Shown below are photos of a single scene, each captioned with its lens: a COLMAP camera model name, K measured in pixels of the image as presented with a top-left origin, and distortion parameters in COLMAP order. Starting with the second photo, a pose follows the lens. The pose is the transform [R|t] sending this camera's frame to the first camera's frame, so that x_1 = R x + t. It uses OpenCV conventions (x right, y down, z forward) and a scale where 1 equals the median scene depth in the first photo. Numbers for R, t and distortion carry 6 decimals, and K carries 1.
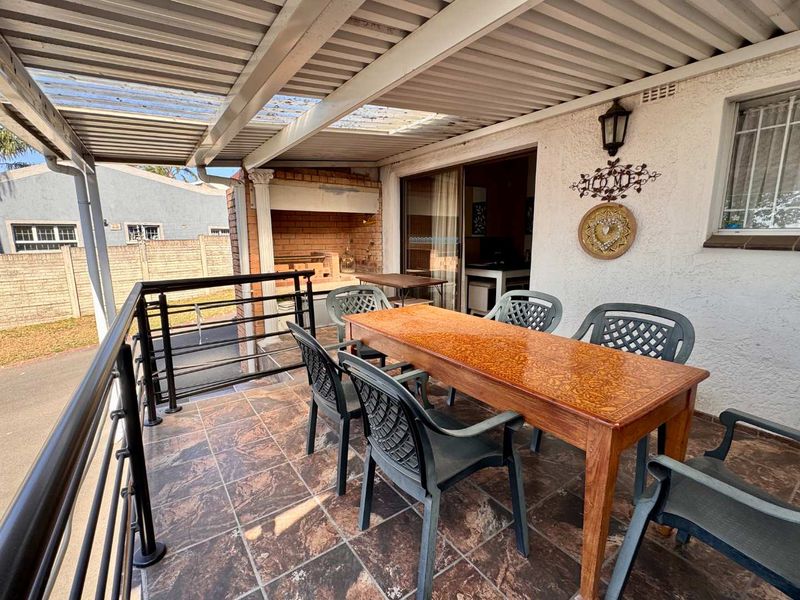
lens RADIAL K [[370.7, 0, 400.0], [0, 370.7, 300.0], [0, 0, 1]] dist [0.000671, -0.000305]
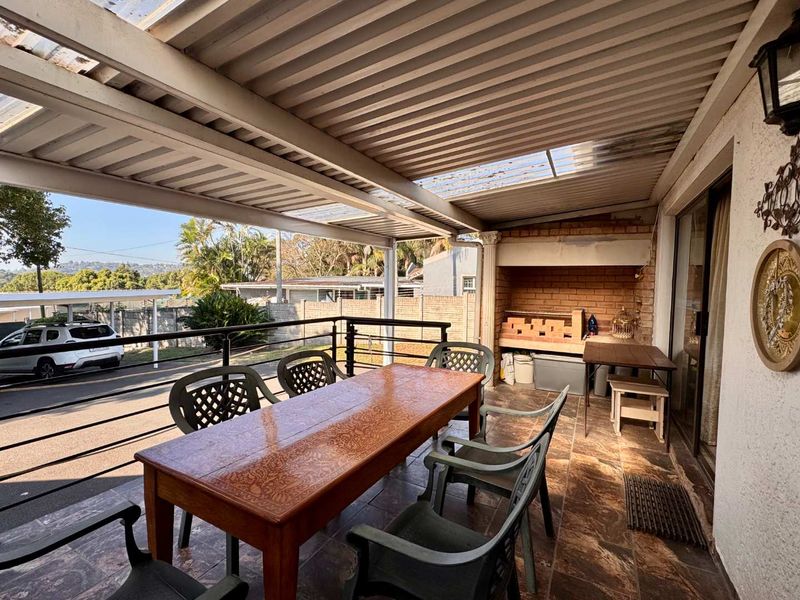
lens RADIAL K [[370.7, 0, 400.0], [0, 370.7, 300.0], [0, 0, 1]] dist [0.000671, -0.000305]
pose [[0.451073, 0.052591, -0.890936, 0.418660], [-0.171541, 0.984758, -0.028721, -0.055989], [0.875846, 0.165787, 0.453219, 0.230139]]
